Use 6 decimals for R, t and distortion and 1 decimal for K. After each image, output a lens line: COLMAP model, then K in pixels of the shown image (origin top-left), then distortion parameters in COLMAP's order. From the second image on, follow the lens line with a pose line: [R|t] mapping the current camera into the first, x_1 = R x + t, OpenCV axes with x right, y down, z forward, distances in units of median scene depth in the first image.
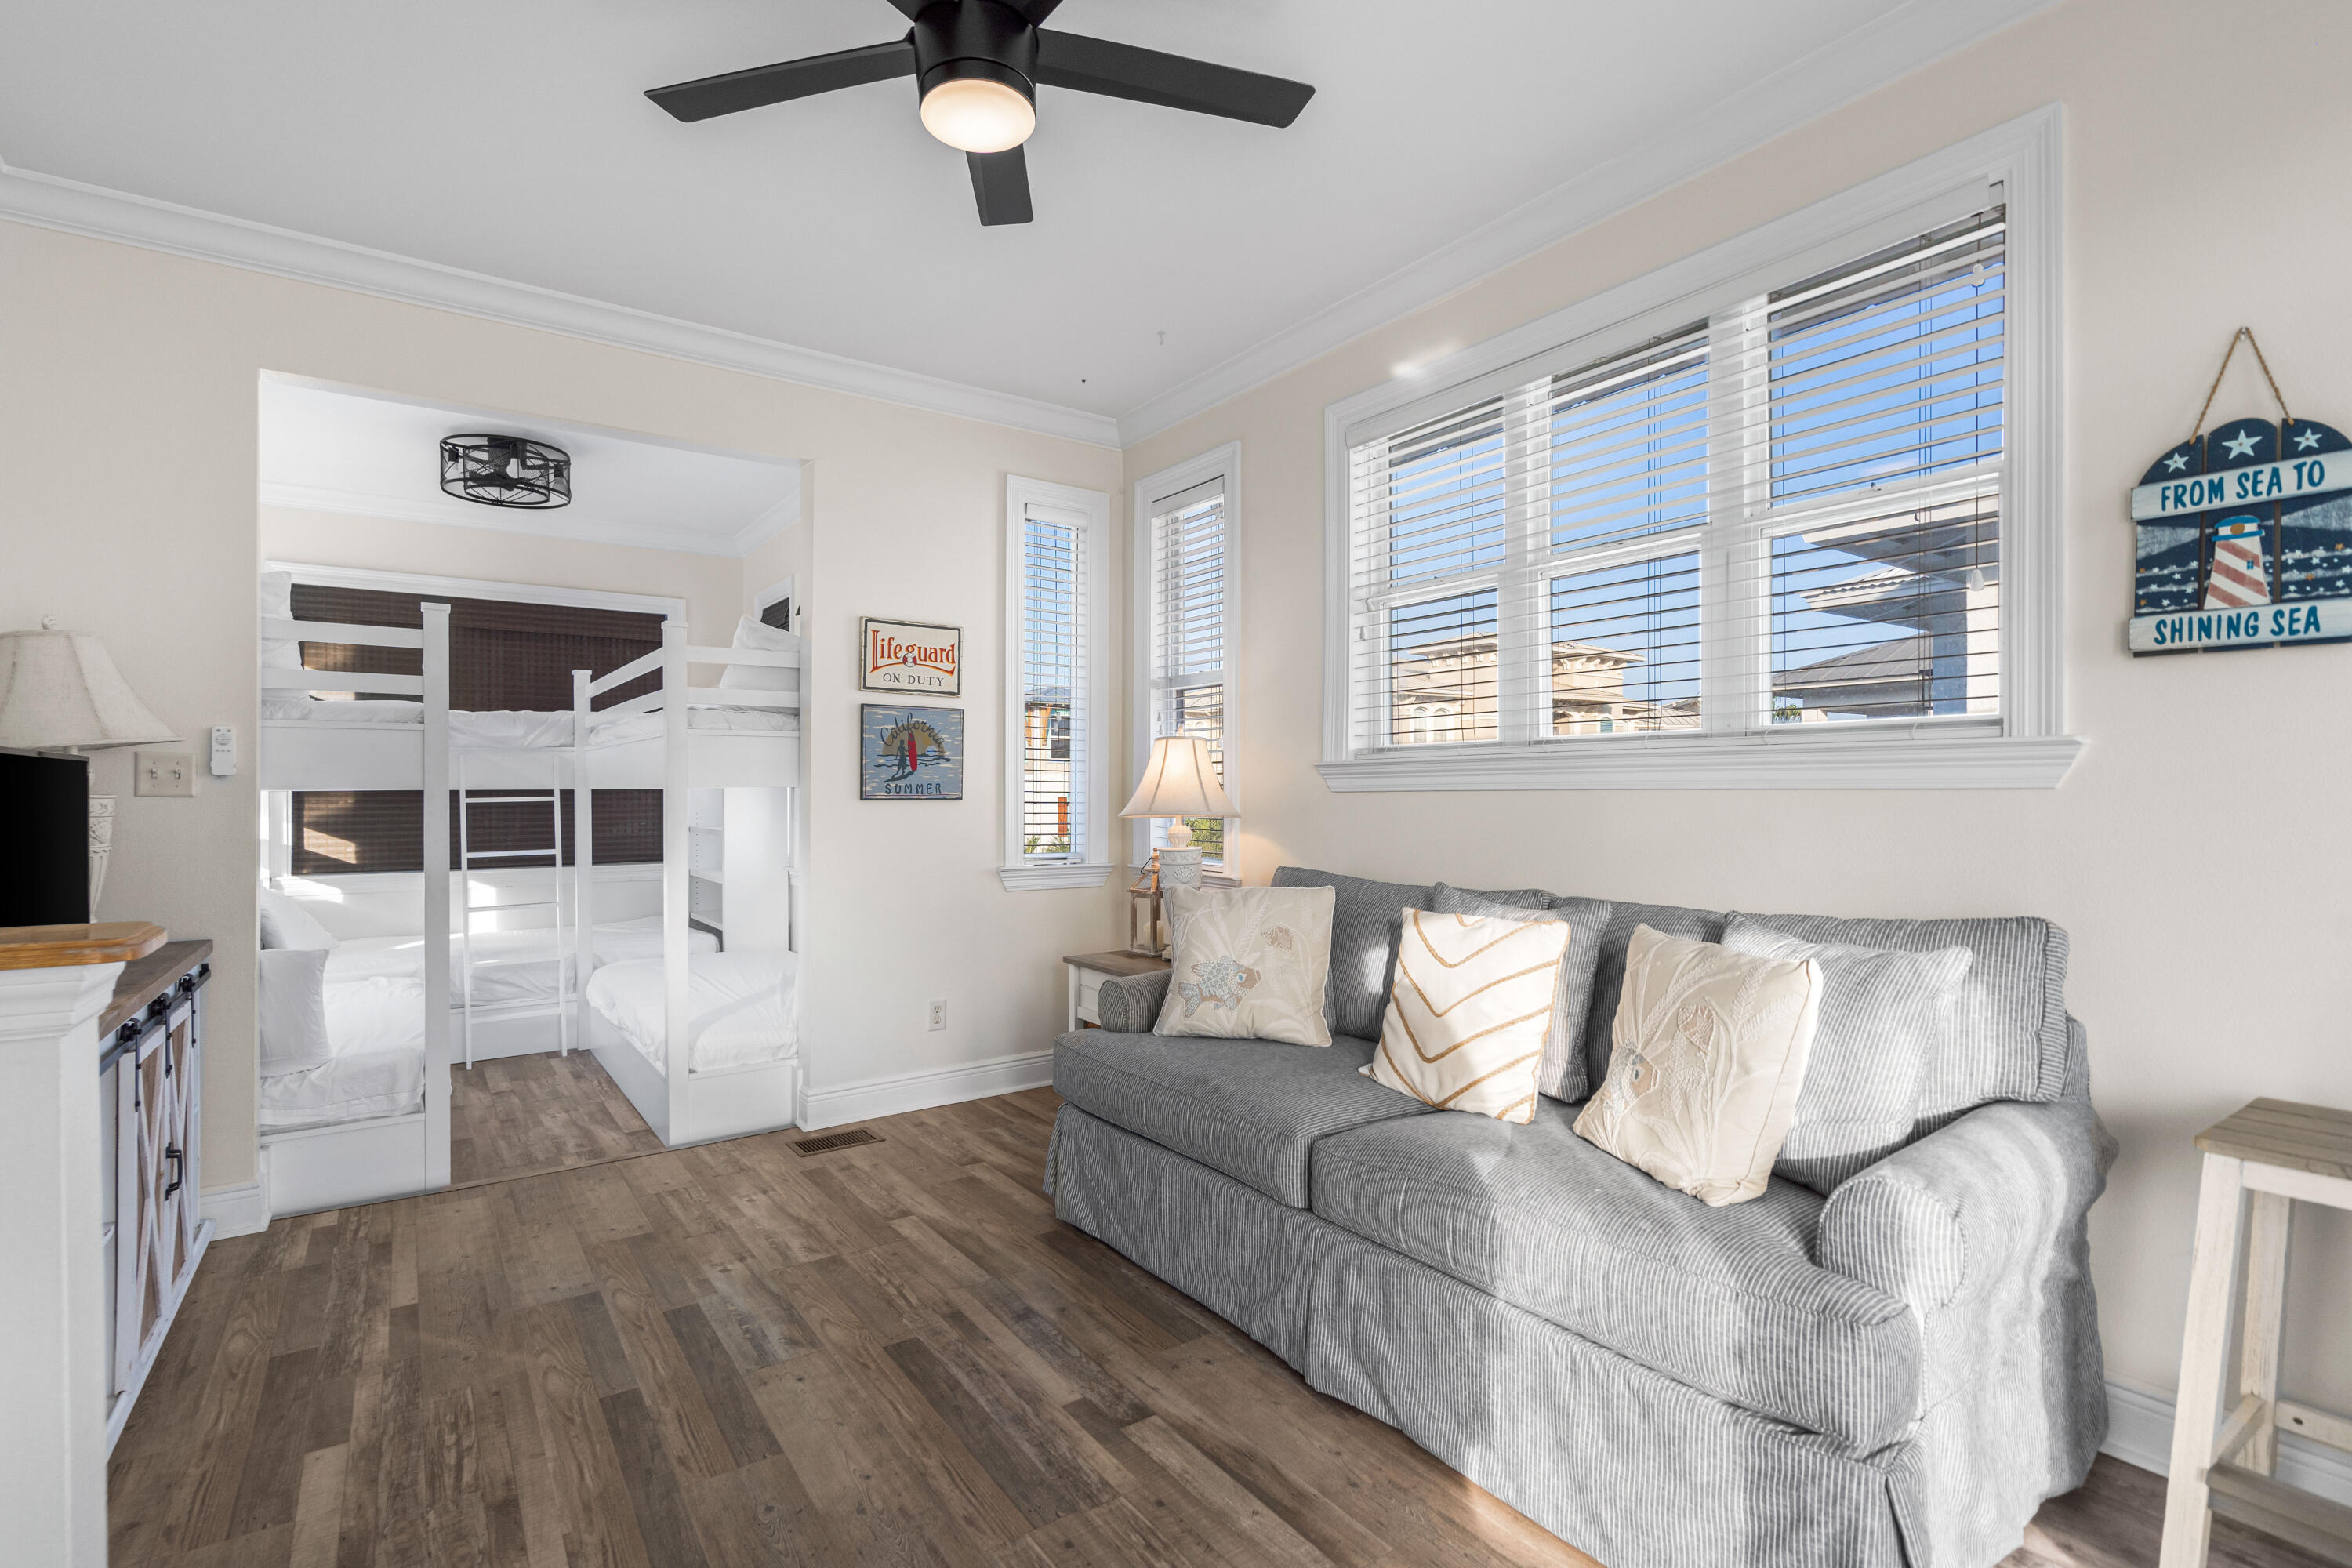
lens RADIAL K [[1105.2, 0, 1165.0], [0, 1105.2, 786.4], [0, 0, 1]] dist [-0.002206, -0.000455]
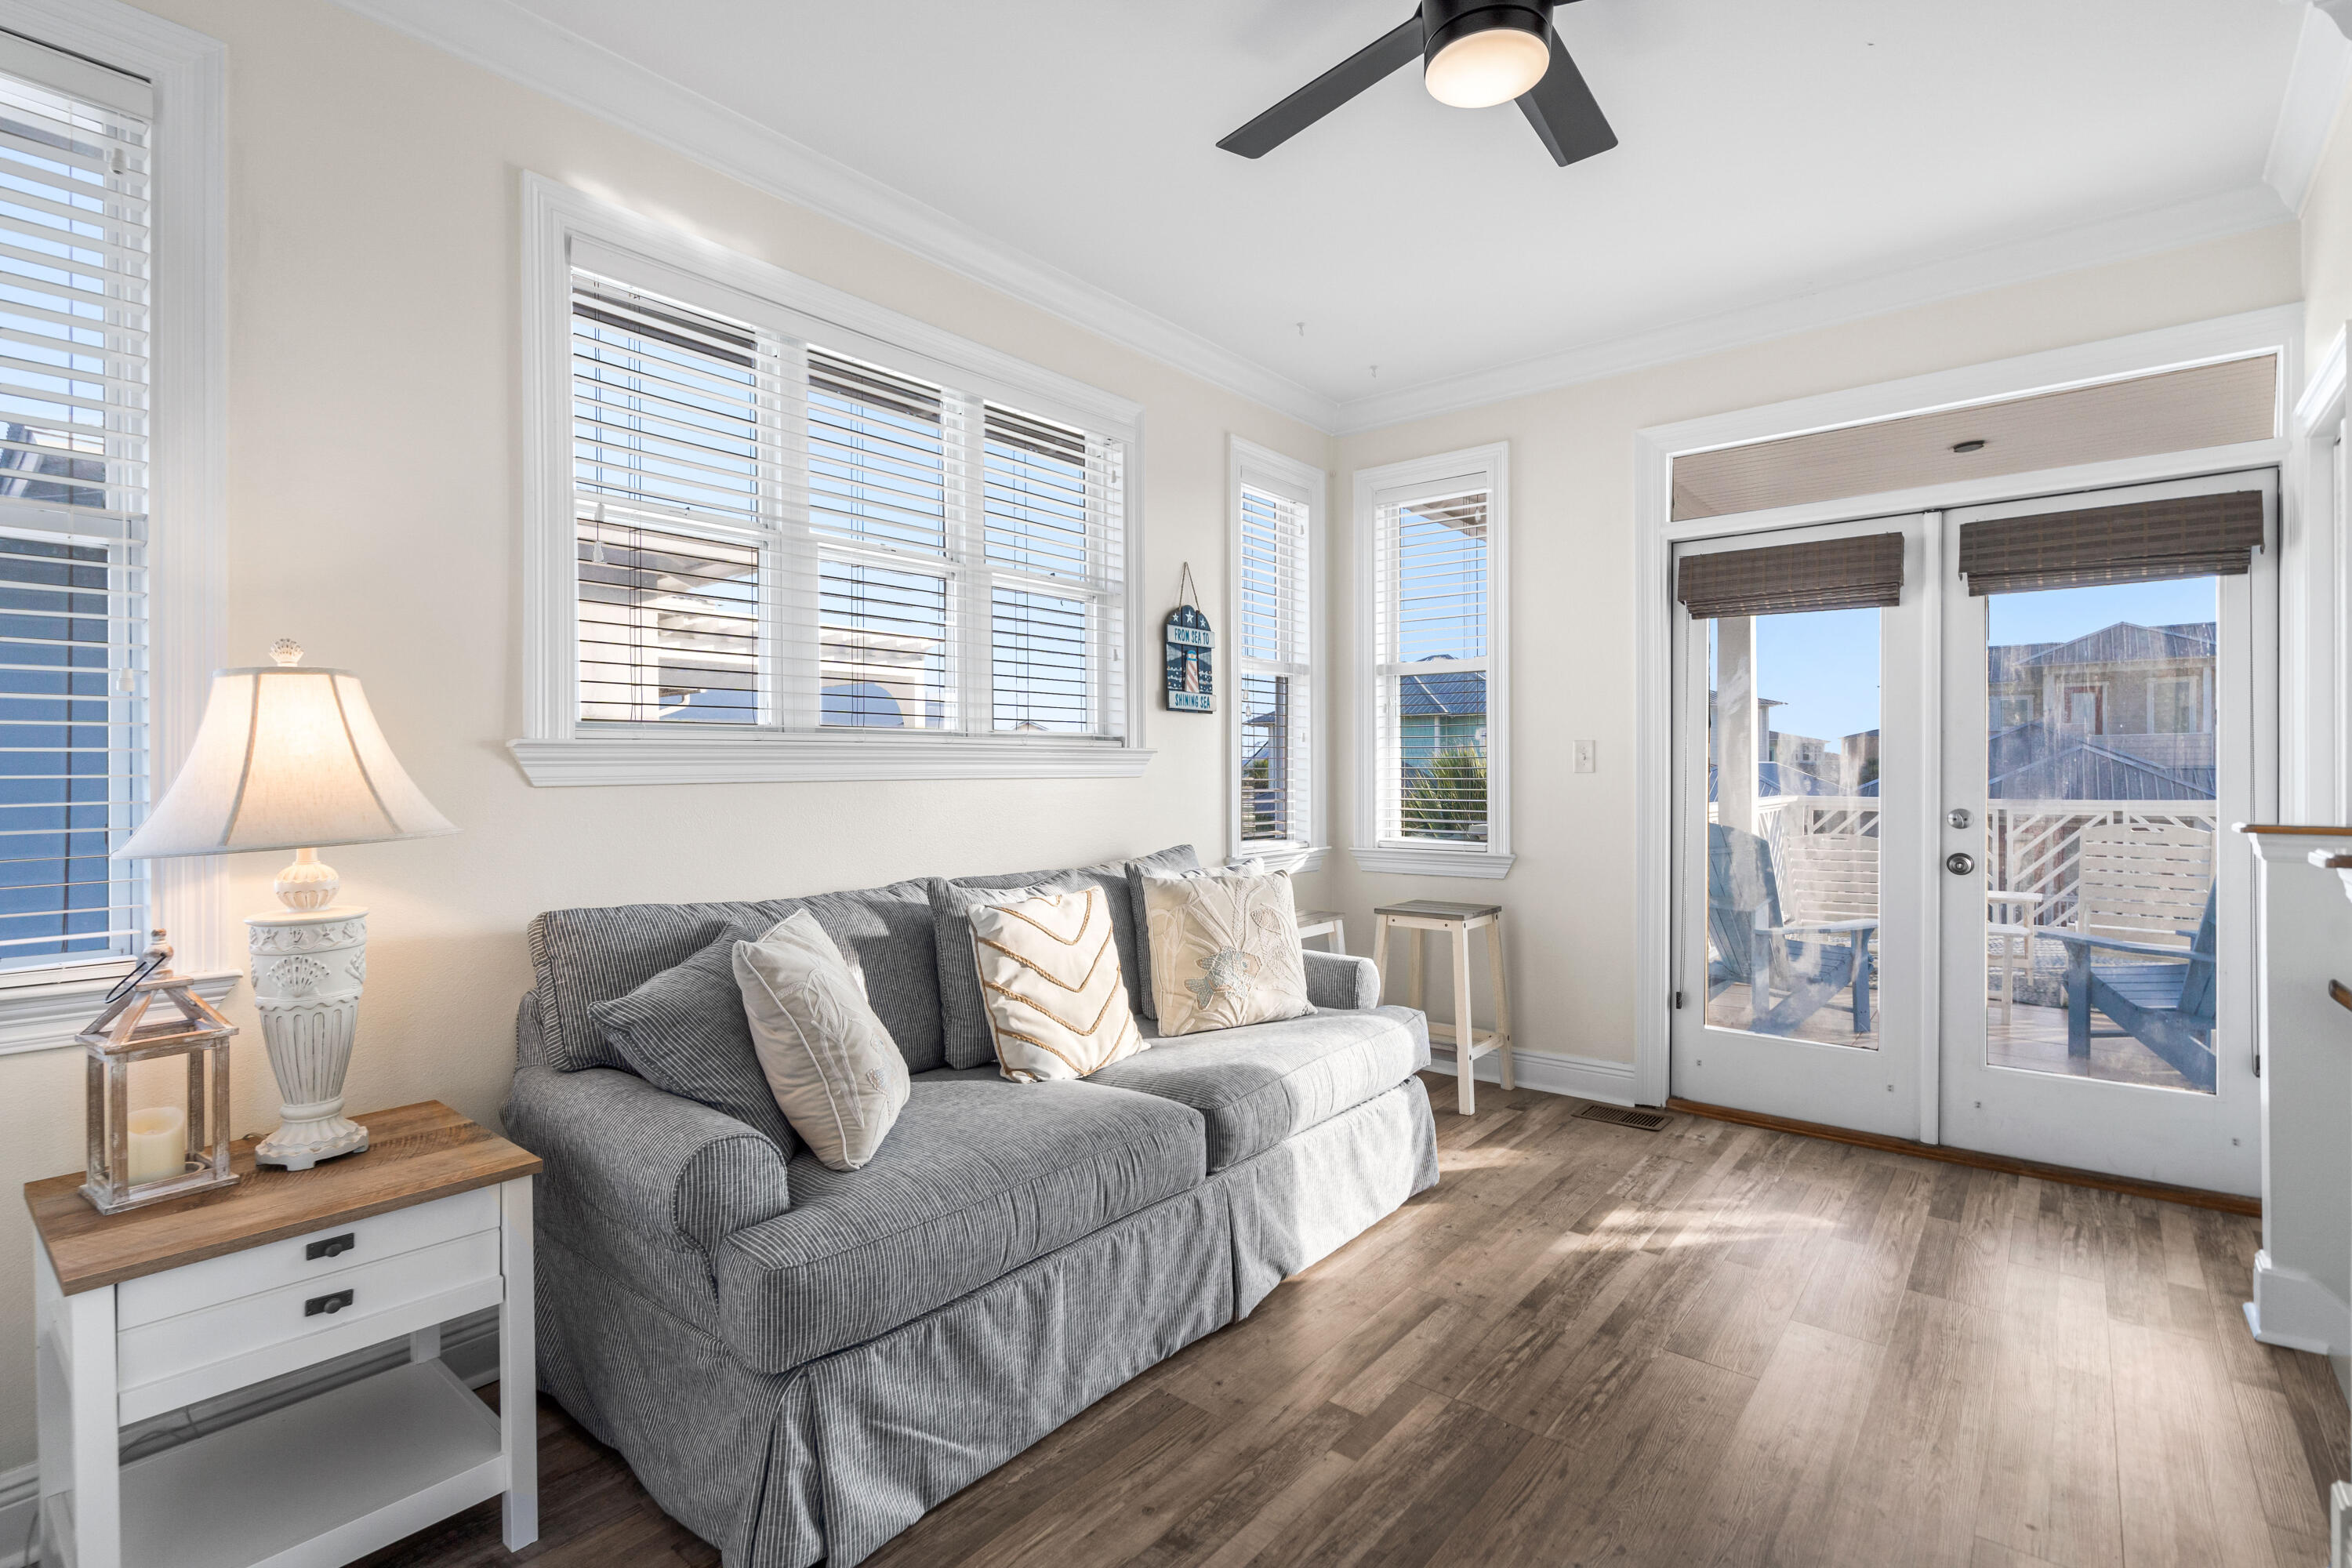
lens RADIAL K [[1105.2, 0, 1162.1], [0, 1105.2, 786.8], [0, 0, 1]] dist [-0.002206, -0.000455]
pose [[-0.274315, 0.004609, 0.961629, -0.938274], [0.010177, 0.999946, -0.001889, 0.020896], [-0.961586, 0.009268, -0.274348, 1.437553]]
